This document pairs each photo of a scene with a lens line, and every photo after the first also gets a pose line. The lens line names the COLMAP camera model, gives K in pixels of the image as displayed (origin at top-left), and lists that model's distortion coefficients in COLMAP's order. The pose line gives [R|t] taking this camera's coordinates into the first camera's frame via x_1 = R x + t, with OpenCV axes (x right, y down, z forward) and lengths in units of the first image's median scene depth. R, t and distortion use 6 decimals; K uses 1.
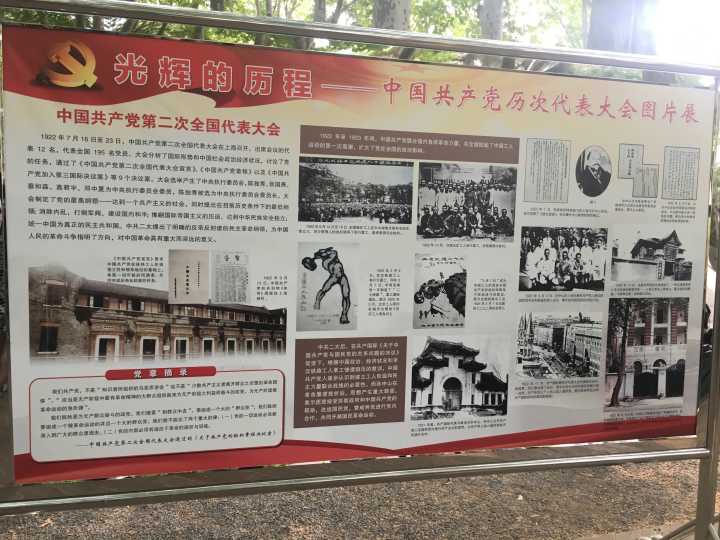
lens RADIAL K [[804.7, 0, 360.0], [0, 804.7, 270.0], [0, 0, 1]] dist [0.040454, 0.012944]
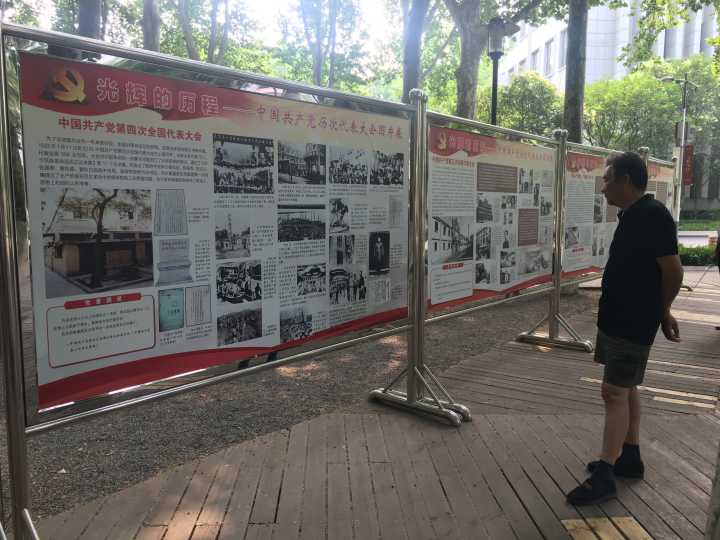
lens RADIAL K [[804.7, 0, 360.0], [0, 804.7, 270.0], [0, 0, 1]] dist [0.040454, 0.012944]
pose [[0.759056, -0.082828, 0.645734, -0.861812], [0.058453, 0.996538, 0.059115, -0.001413], [-0.648395, -0.007126, 0.761270, -0.315684]]
